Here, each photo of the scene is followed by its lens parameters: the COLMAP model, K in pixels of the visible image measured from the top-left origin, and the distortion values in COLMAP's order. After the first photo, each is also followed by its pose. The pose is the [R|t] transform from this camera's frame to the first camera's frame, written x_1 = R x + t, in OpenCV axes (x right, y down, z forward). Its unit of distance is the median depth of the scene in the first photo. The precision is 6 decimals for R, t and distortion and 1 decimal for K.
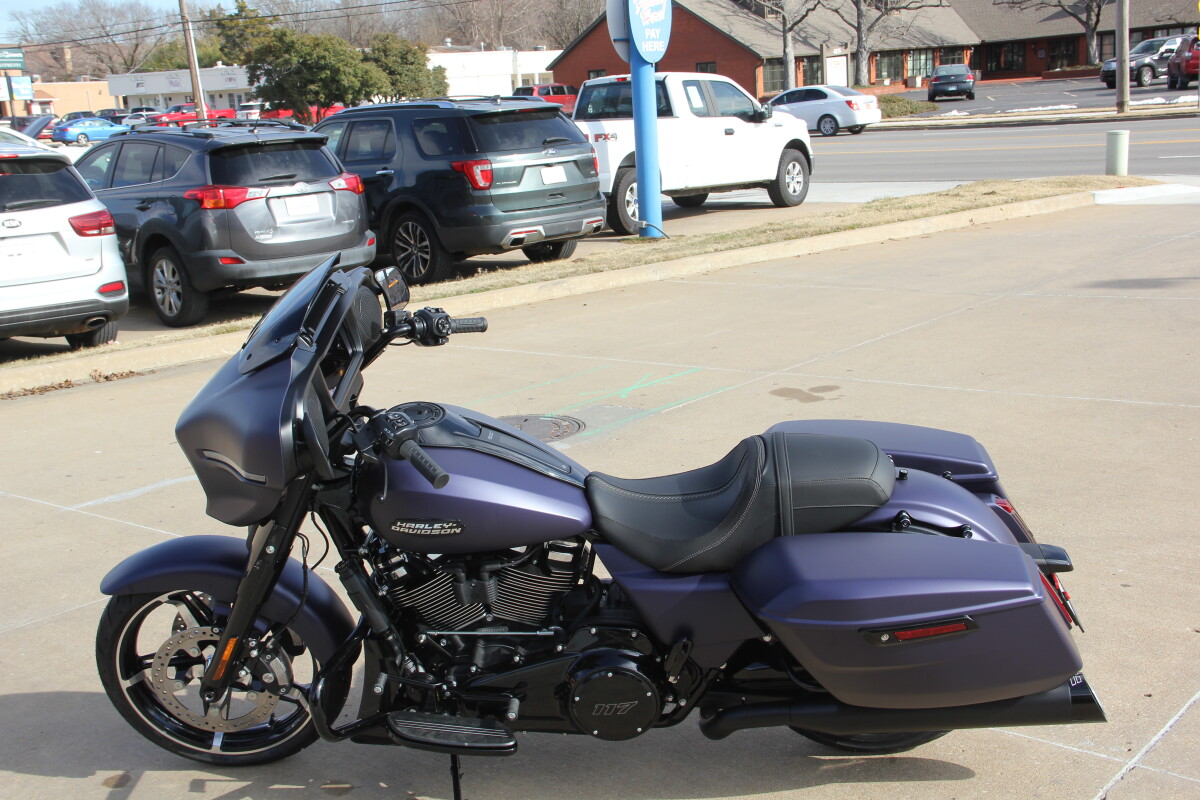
lens RADIAL K [[1476.6, 0, 600.0], [0, 1476.6, 400.0], [0, 0, 1]] dist [-0.006112, 0.345400]
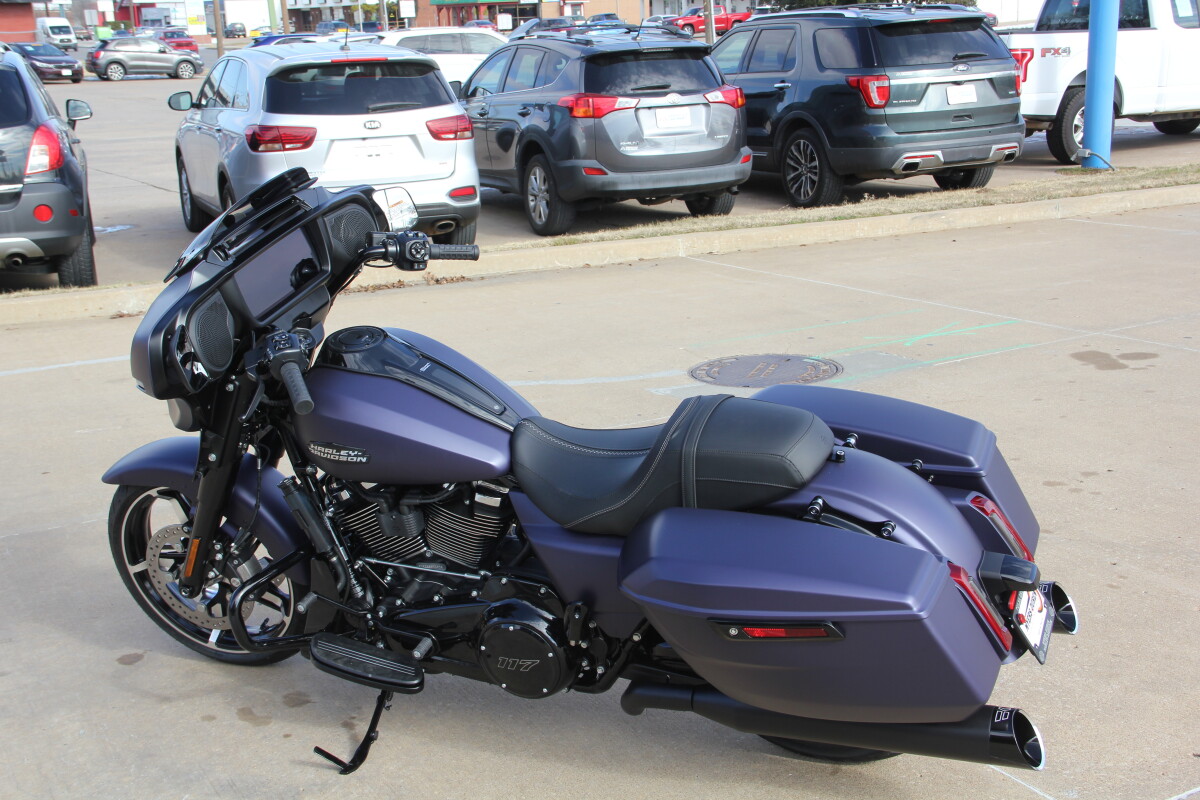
lens RADIAL K [[1559.4, 0, 600.0], [0, 1559.4, 400.0], [0, 0, 1]] dist [0.011129, 0.400177]
pose [[0.936946, 0.102870, -0.333991, 0.105351], [-0.086696, 0.994240, 0.063019, -0.008125], [0.338550, -0.030089, 0.940467, 0.020628]]
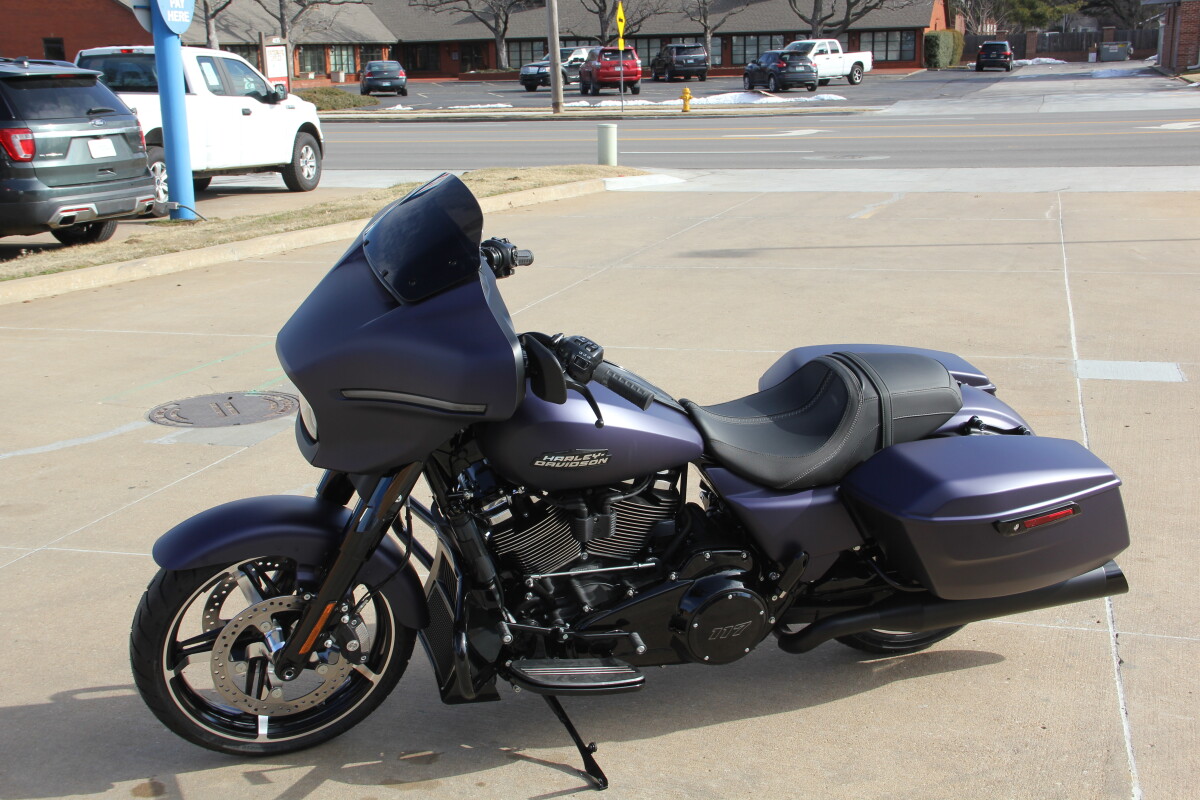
lens RADIAL K [[1476.6, 0, 600.0], [0, 1476.6, 400.0], [0, 0, 1]] dist [-0.006112, 0.345400]
pose [[0.916270, -0.048268, 0.397643, -0.128747], [0.048189, 0.998786, 0.010197, 0.010335], [-0.397652, 0.009819, 0.917484, 0.030630]]
